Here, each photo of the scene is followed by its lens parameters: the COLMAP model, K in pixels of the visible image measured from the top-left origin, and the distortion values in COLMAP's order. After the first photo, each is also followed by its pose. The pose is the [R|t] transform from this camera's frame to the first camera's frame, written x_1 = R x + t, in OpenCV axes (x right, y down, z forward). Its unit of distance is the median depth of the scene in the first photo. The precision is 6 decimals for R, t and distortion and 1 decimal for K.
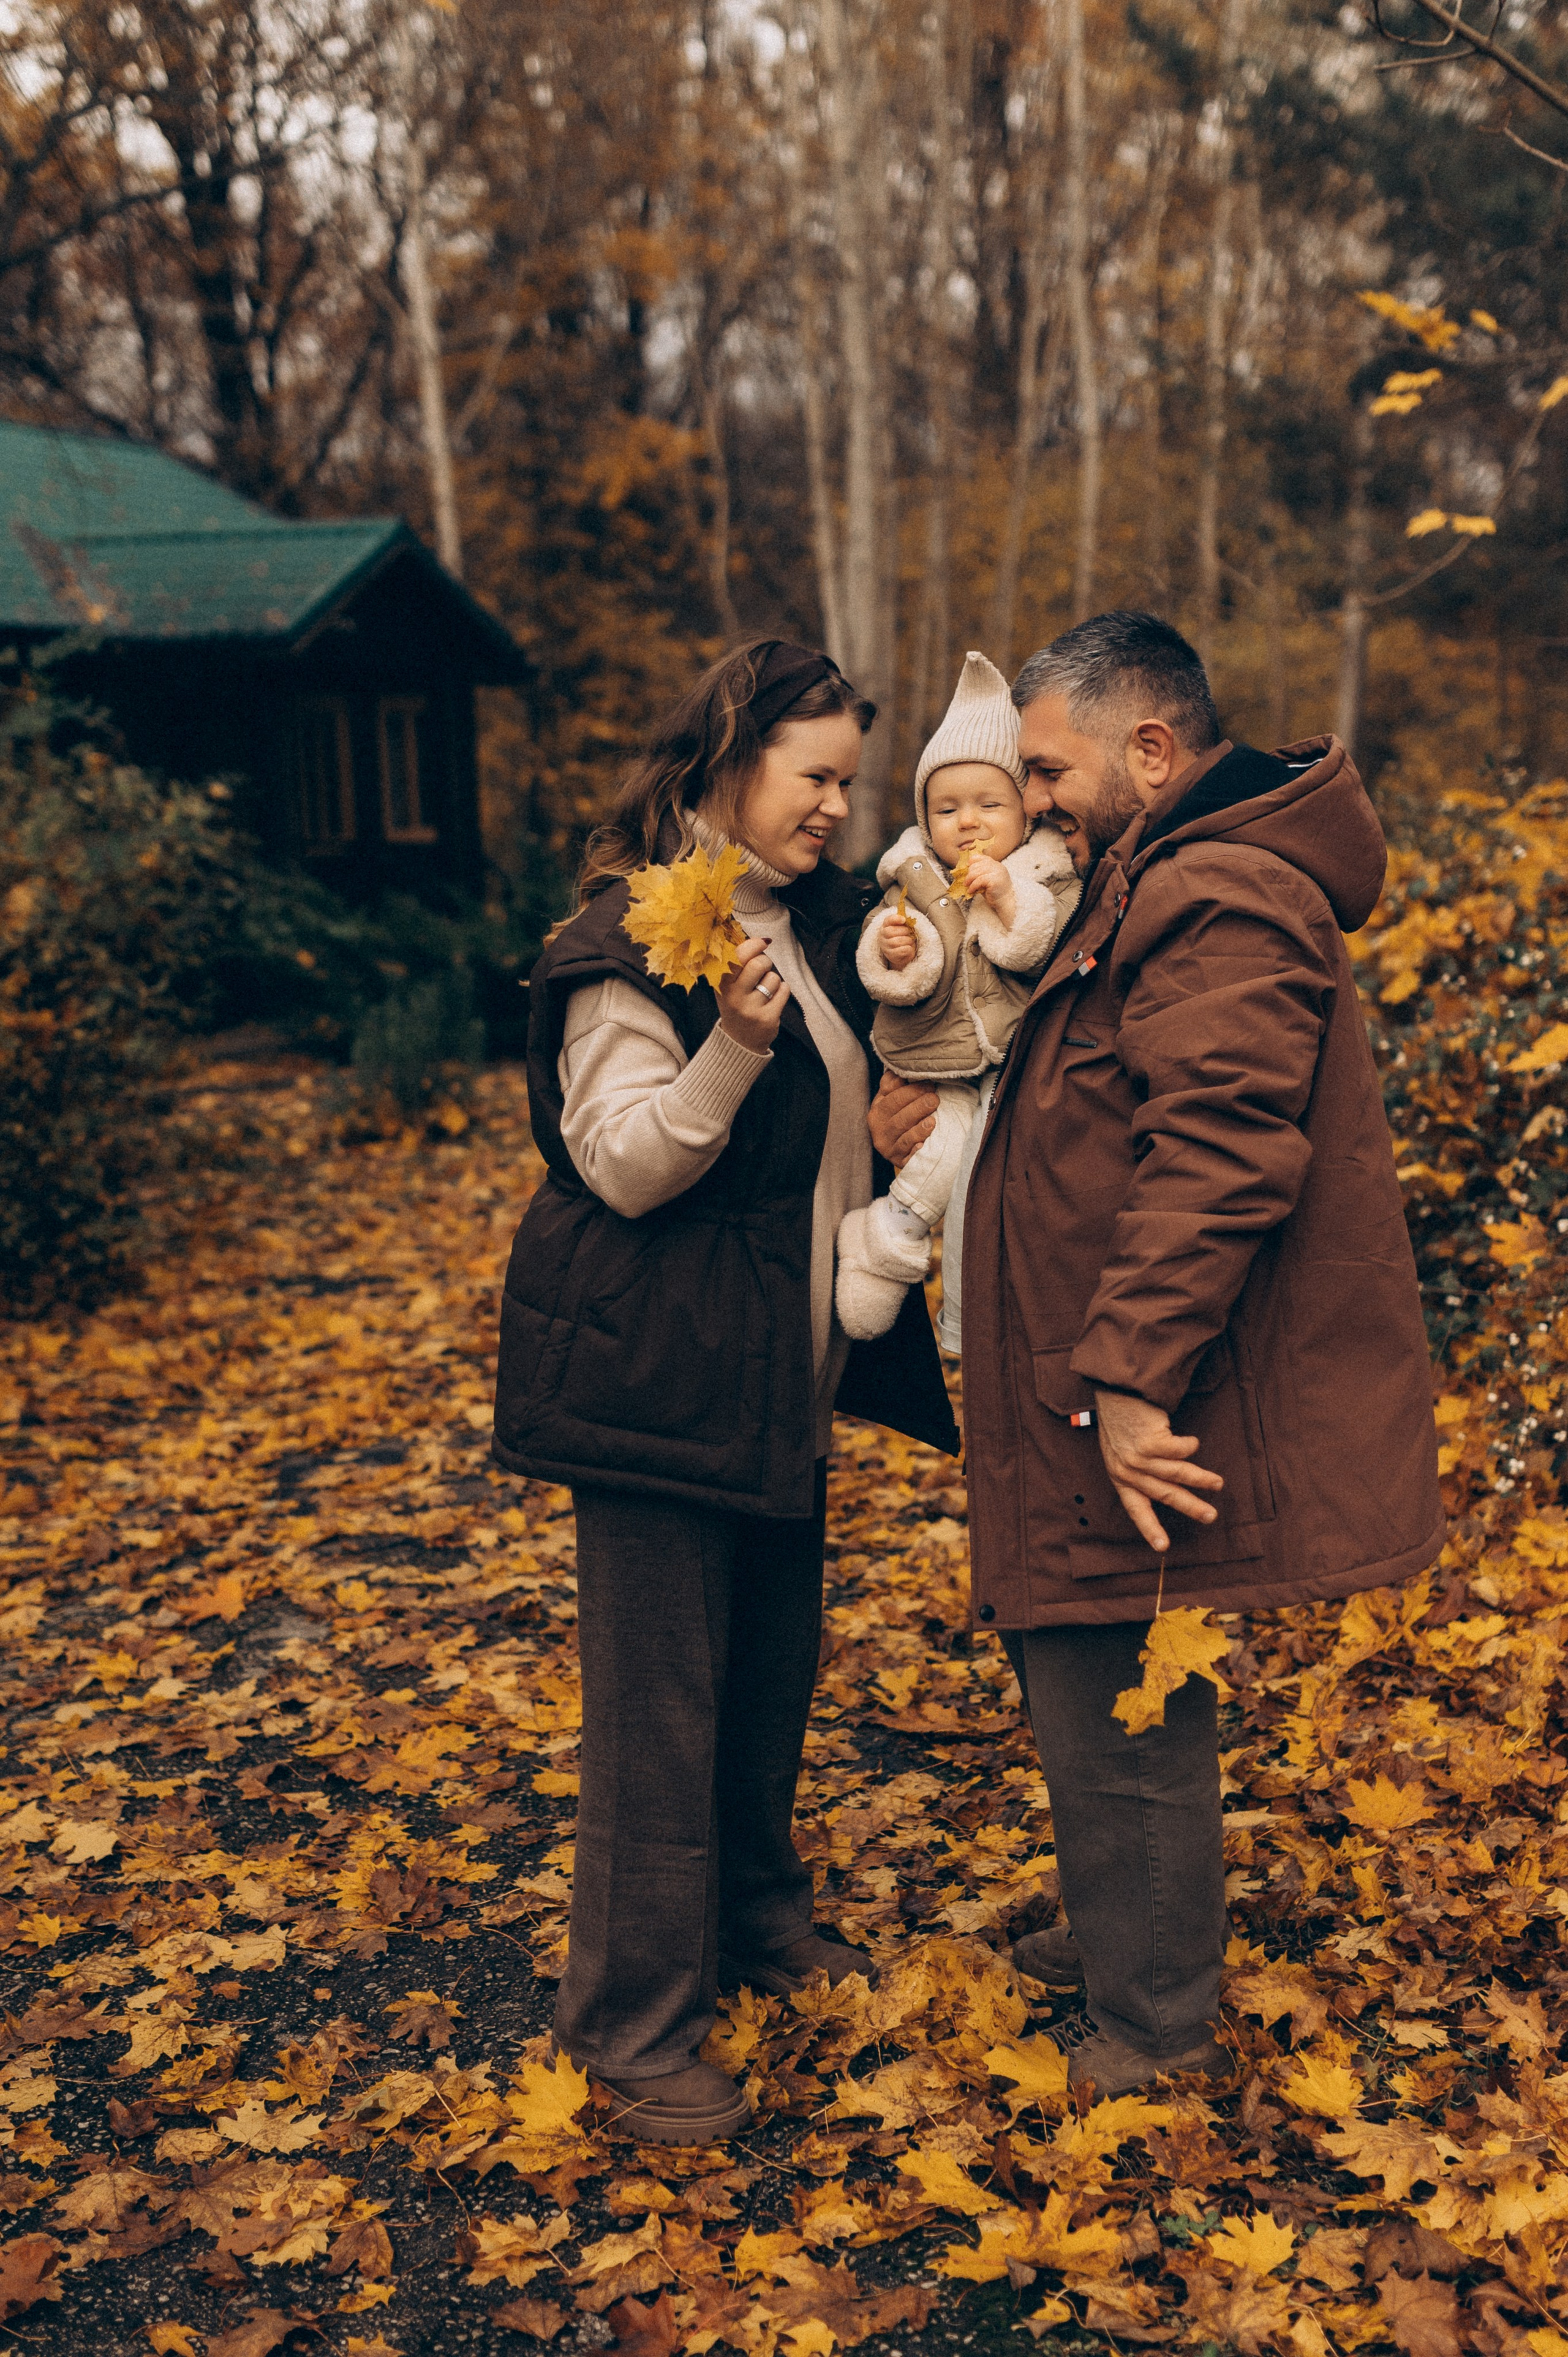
lens RADIAL K [[2662.0, 0, 796.7], [0, 2662.0, 1288.1], [0, 0, 1]] dist [0.055402, -0.036413]
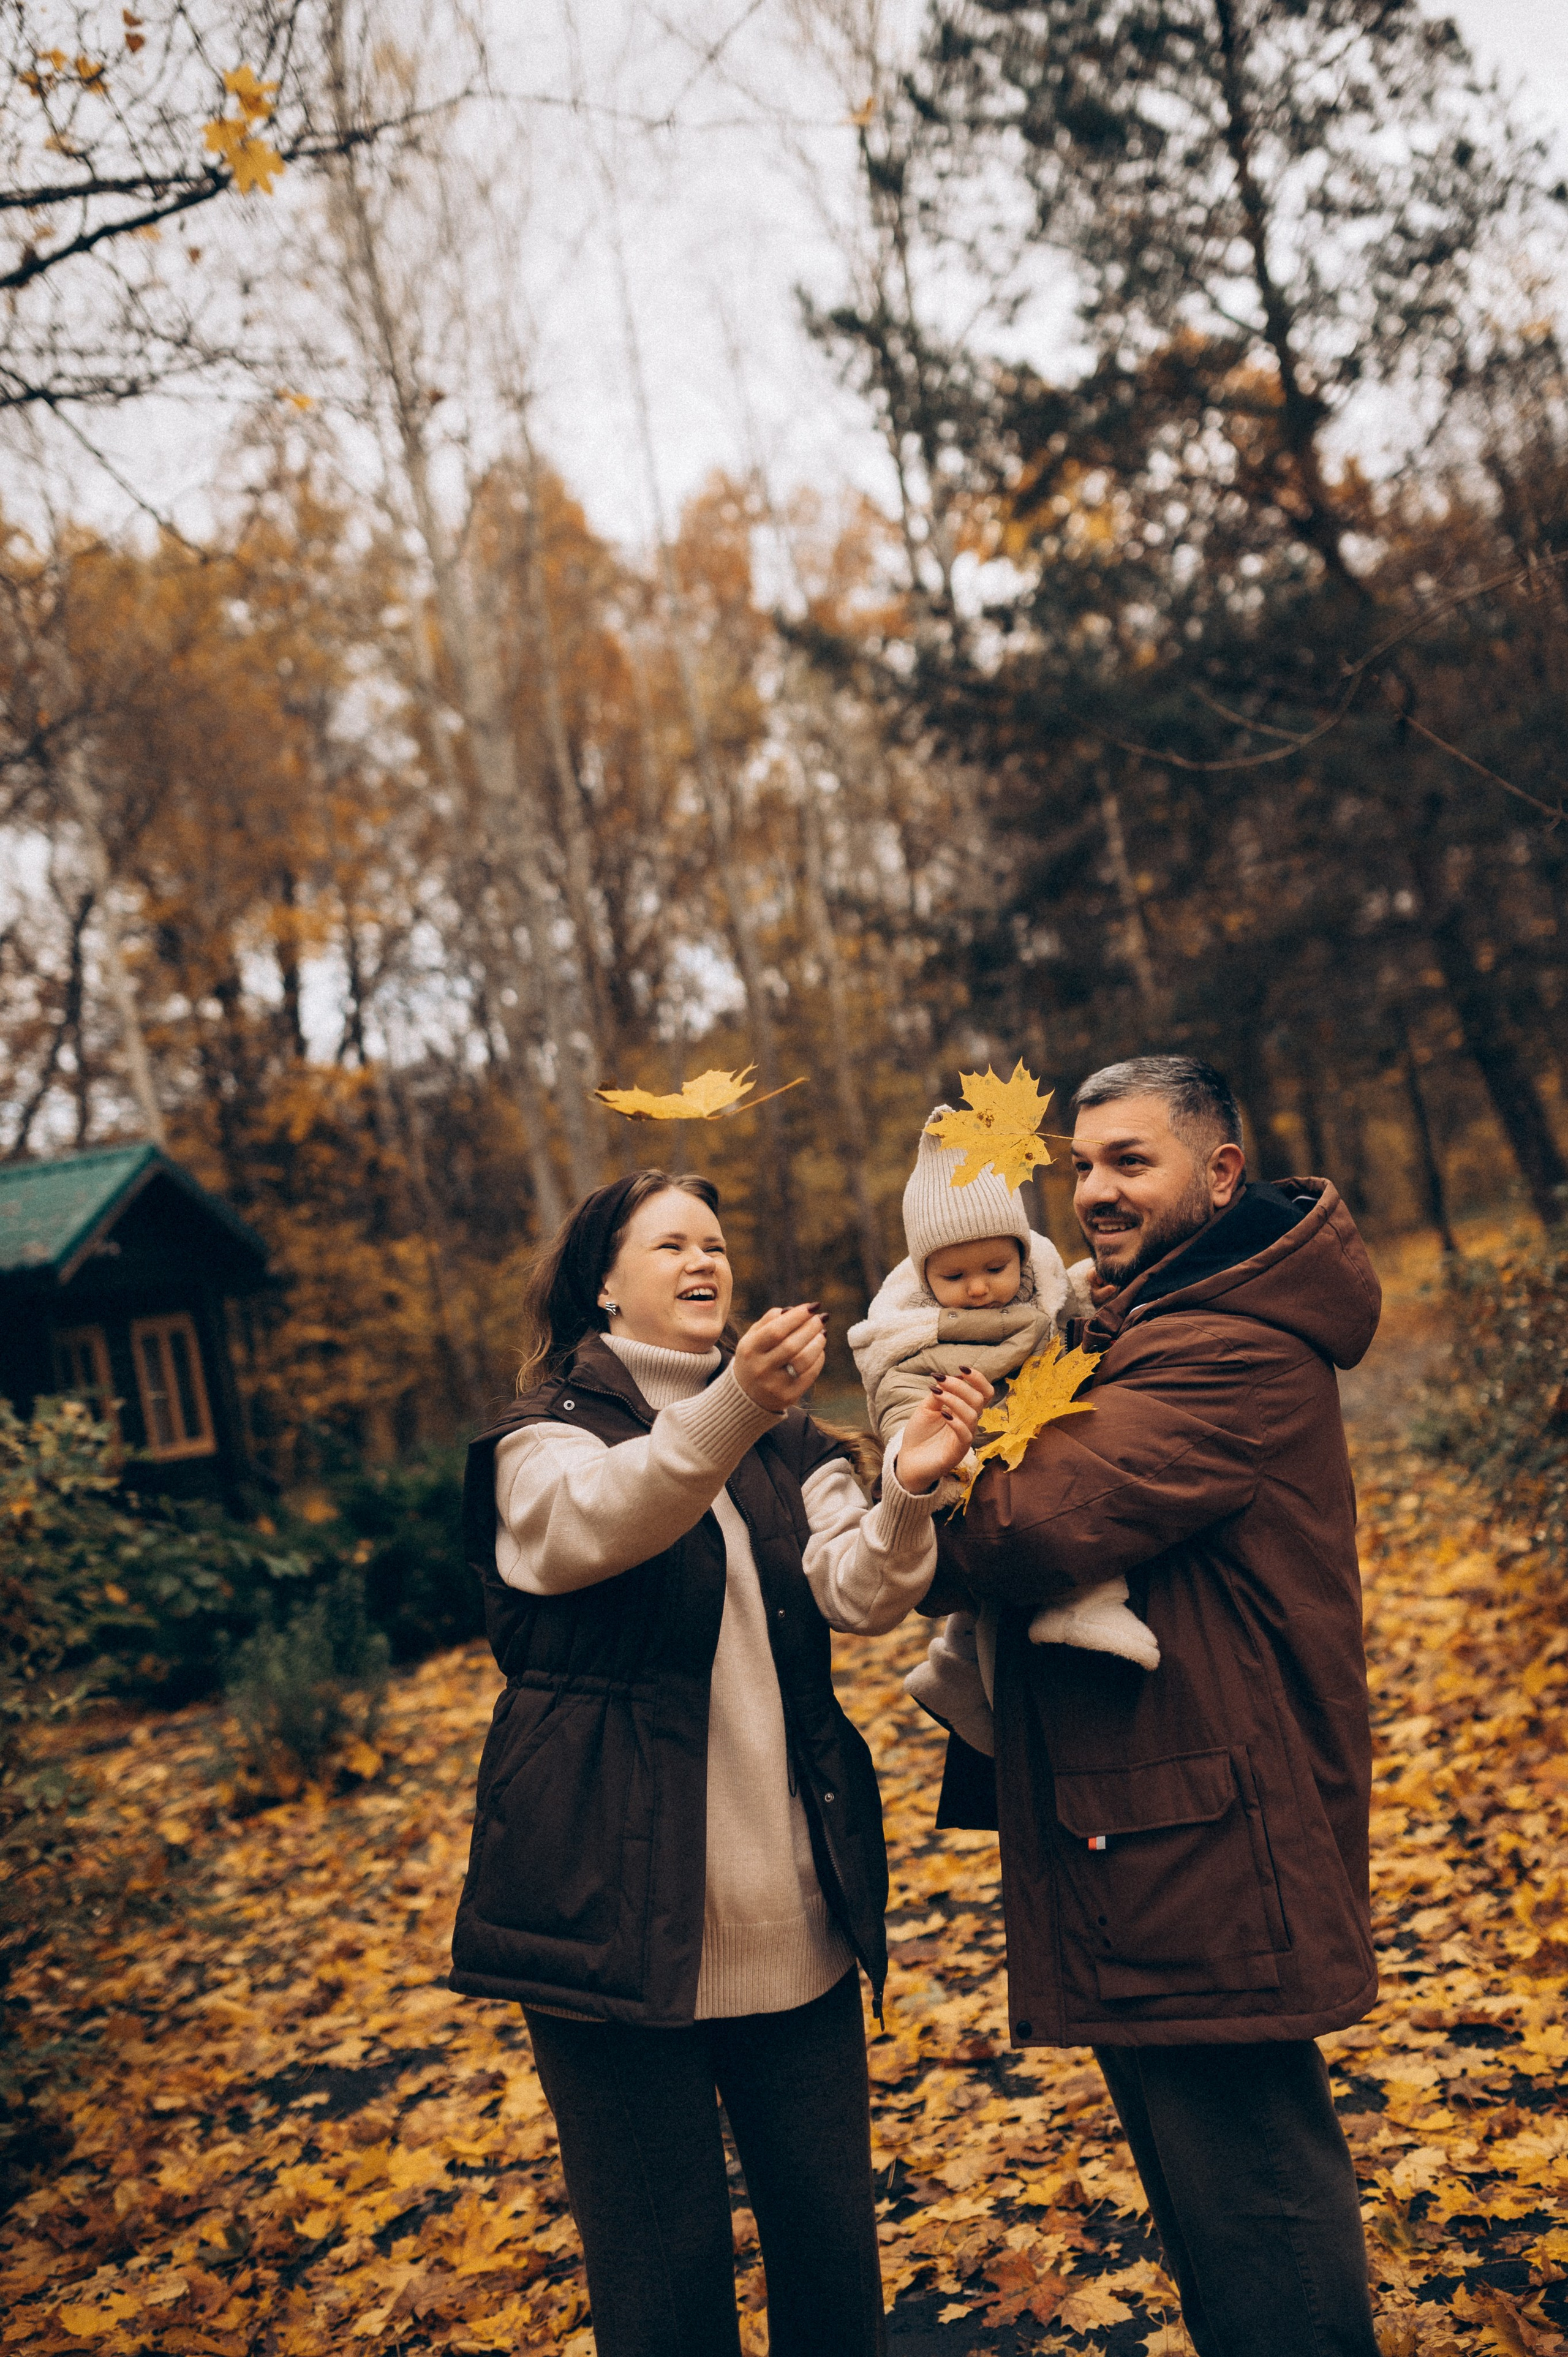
lens RADIAL K [[2296.7, 0, 784.0], [0, 2296.7, 1178.5], [0, 0, 1]] dist [0.043895, -0.040876]
pose [[0.977290, -0.145149, 0.154391, -0.244716], [0.179520, 0.954216, -0.239257, -0.117293], [-0.112595, 0.261539, 0.958603, 0.711796]]
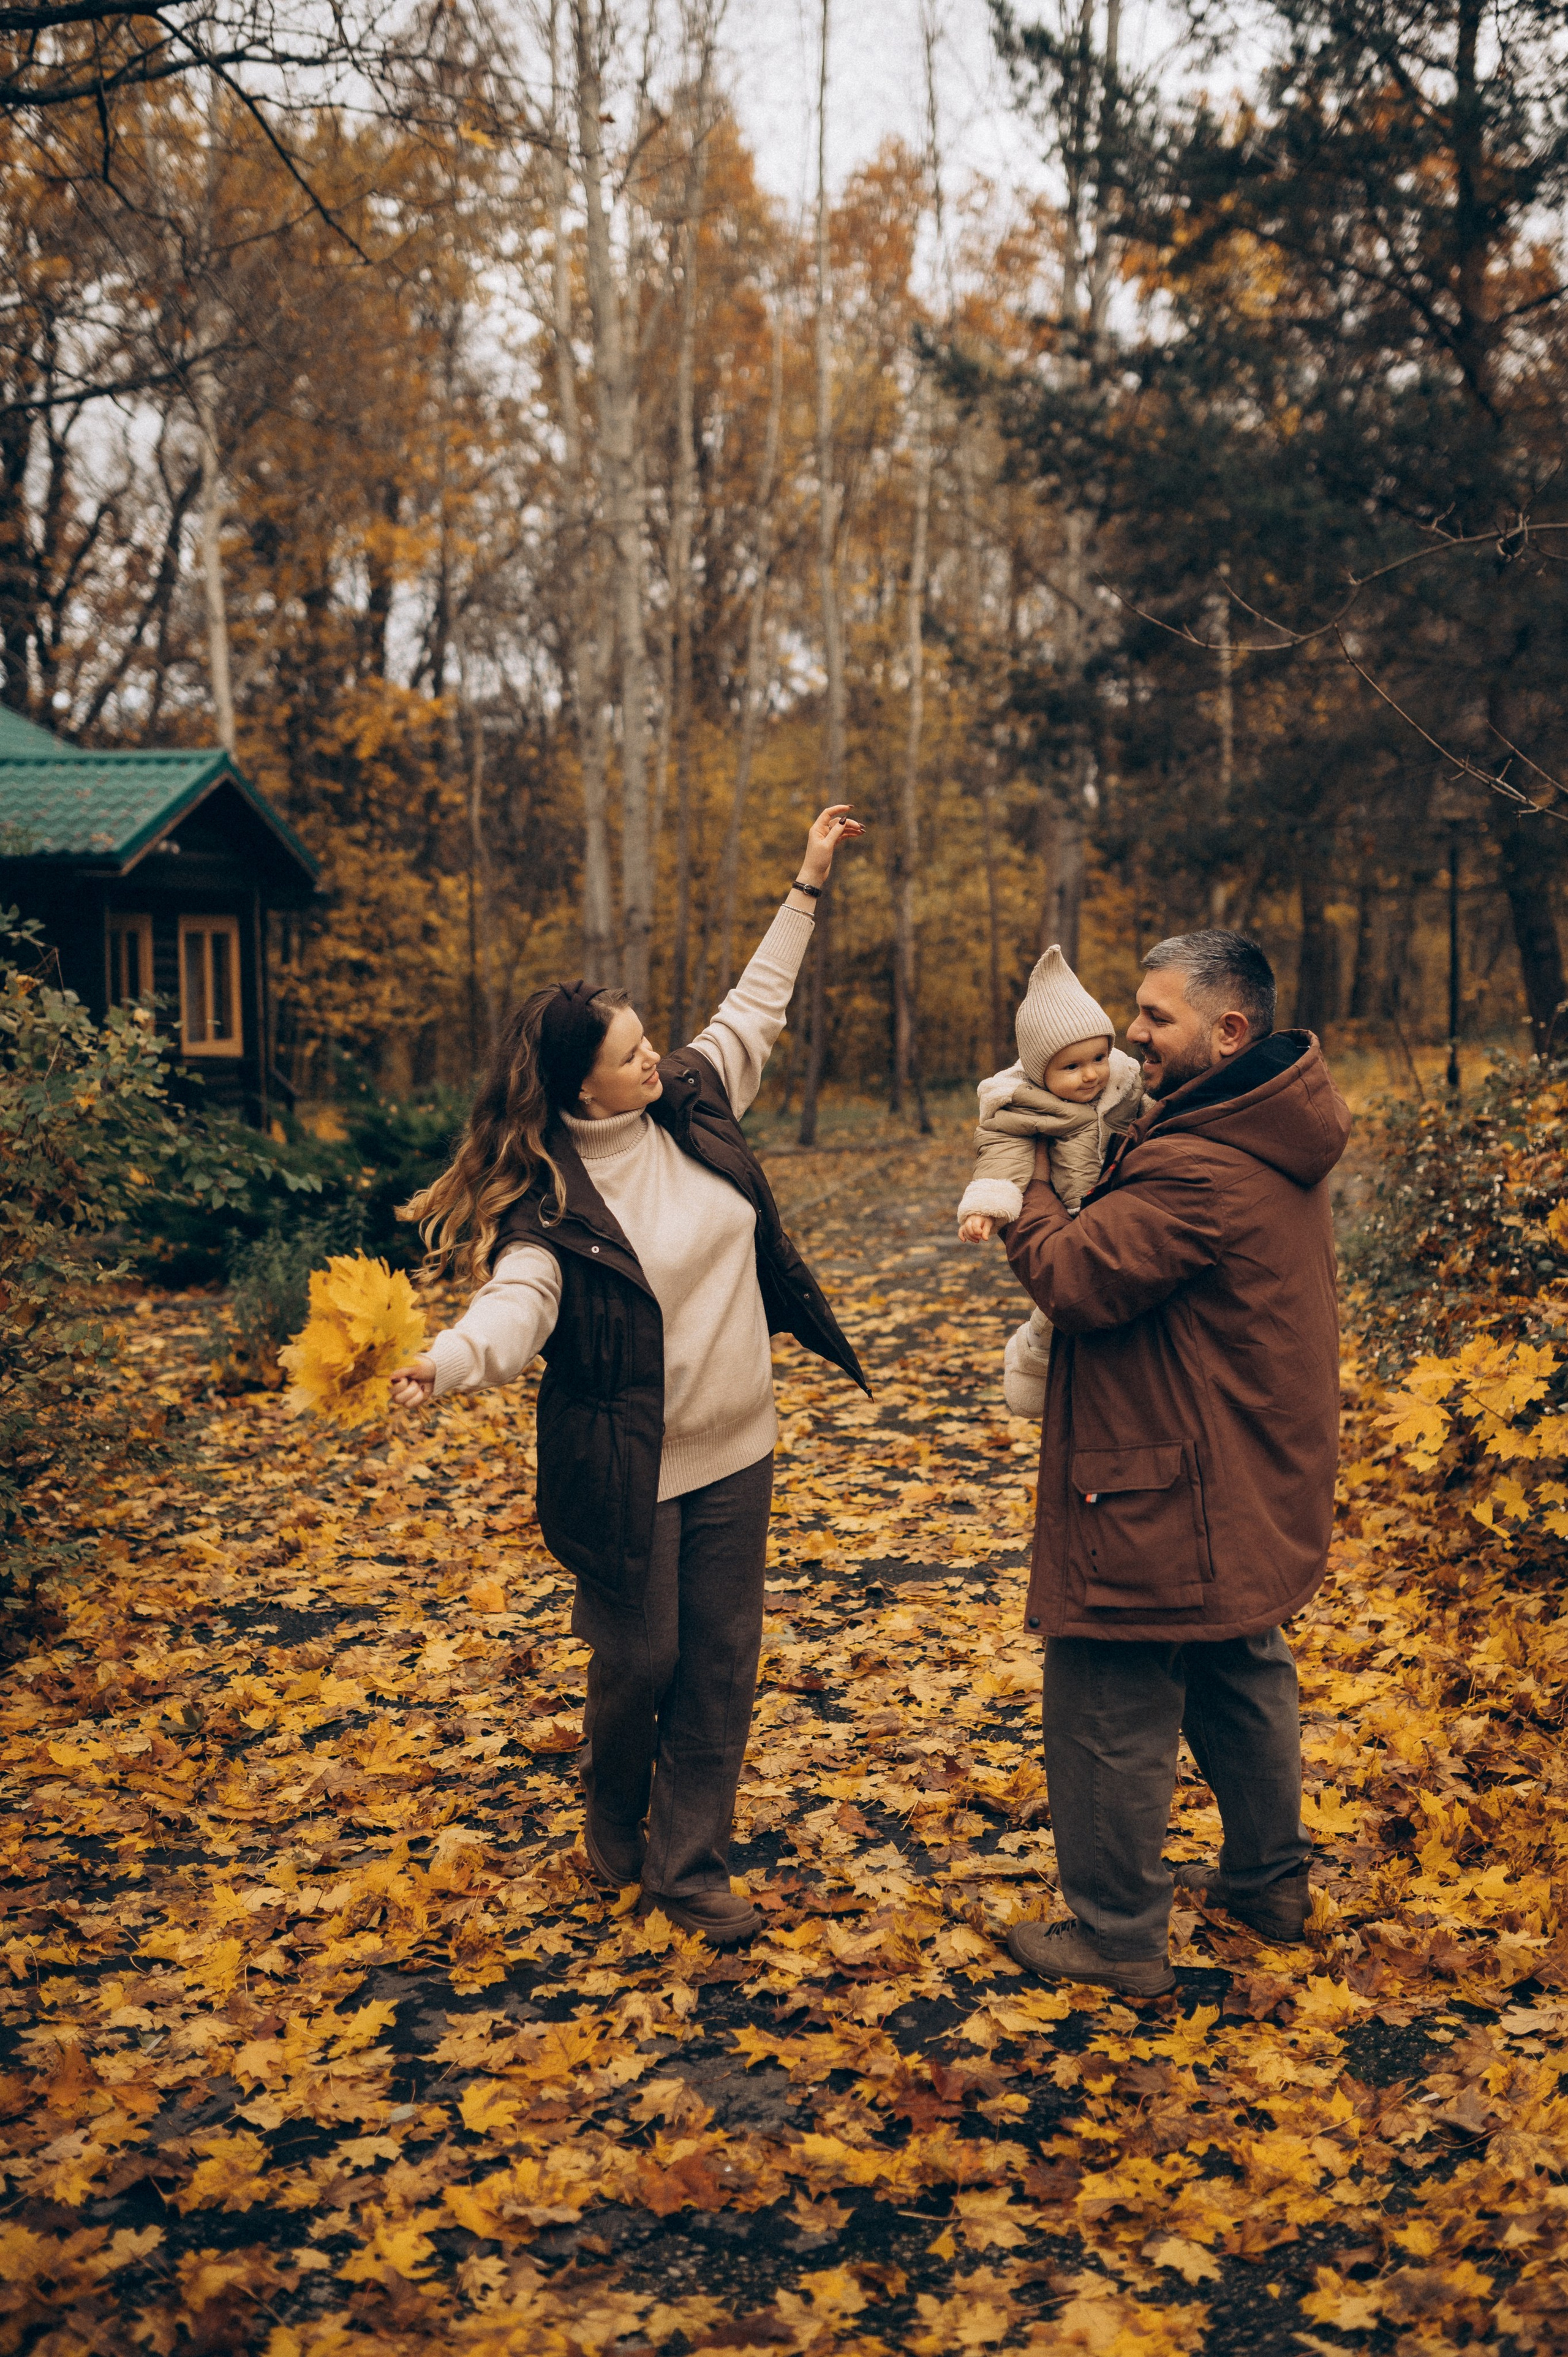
lens RADIAL K [[2305.3, 0, 784.0], [0, 2305.3, 1178.5], [0, 0, 1]] dist [-0.022476, -0.002165]
pose [[0.990991, 0.009411, 0.133599, -0.241634], [0.005447, 0.993871, -0.110415, -0.111468], [-0.133820, 0.110148, 0.984865, 0.539368]]
